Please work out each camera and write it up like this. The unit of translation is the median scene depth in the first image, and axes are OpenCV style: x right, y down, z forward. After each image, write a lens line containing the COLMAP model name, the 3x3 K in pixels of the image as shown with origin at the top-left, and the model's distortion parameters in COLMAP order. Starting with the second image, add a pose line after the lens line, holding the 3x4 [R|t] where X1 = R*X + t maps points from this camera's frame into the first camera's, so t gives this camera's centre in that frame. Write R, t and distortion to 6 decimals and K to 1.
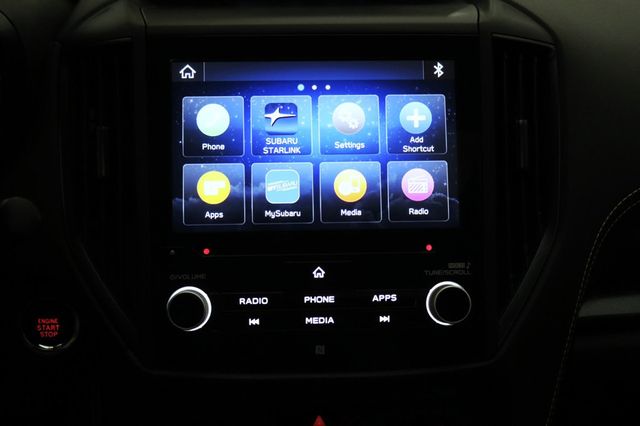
lens RADIAL K [[866.9, 0, 320.0], [0, 866.9, 213.0], [0, 0, 1]] dist [-0.027389, -0.046656]
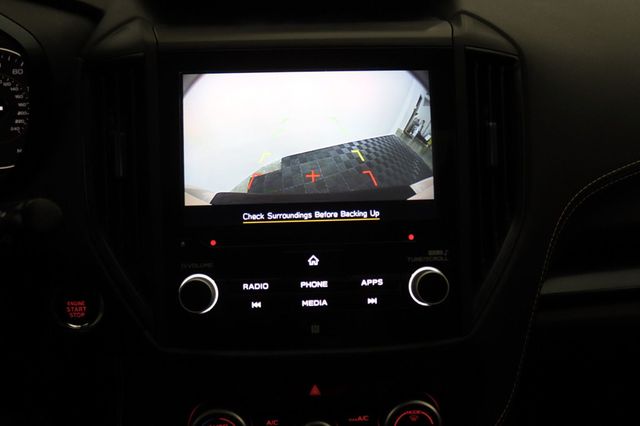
lens RADIAL K [[718.8, 0, 320.0], [0, 718.8, 213.0], [0, 0, 1]] dist [-0.095398, -0.001013]
pose [[0.999915, -0.009897, 0.008484, -0.000110], [0.009683, 0.999643, 0.024915, -0.015644], [-0.008728, -0.024831, 0.999654, 0.070138]]
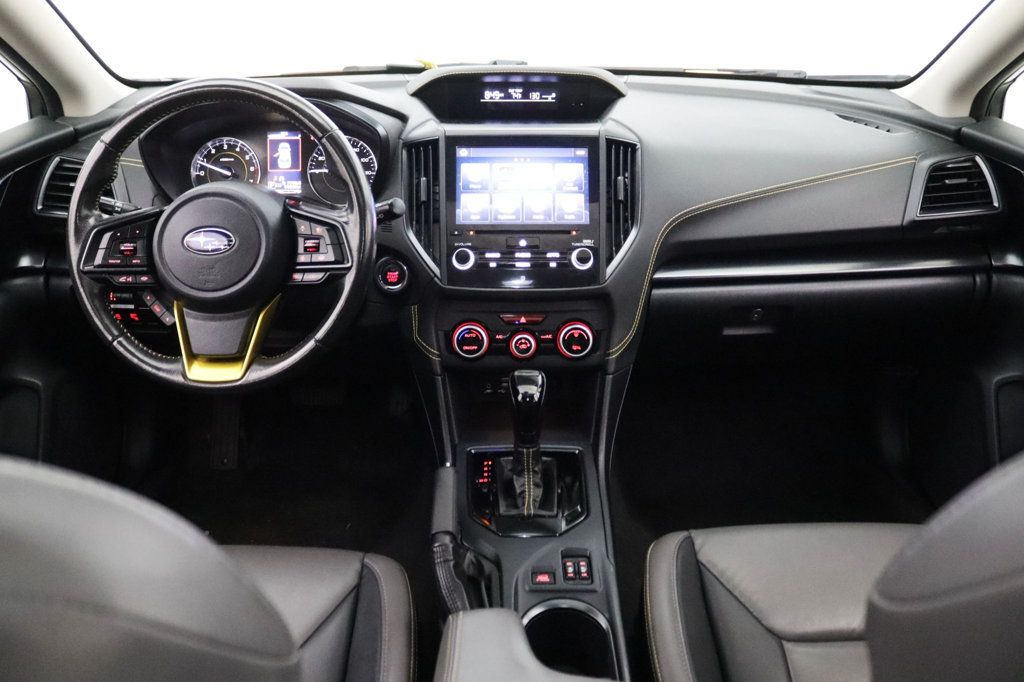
lens RADIAL K [[910.4, 0, 512.0], [0, 910.4, 341.0], [0, 0, 1]] dist [-0.154383, 0.154643]
pose [[0.999008, 0.014027, -0.042253, 0.069955], [-0.014943, 0.999658, -0.021457, 0.358828], [0.041938, 0.022068, 0.998877, -1.258596]]
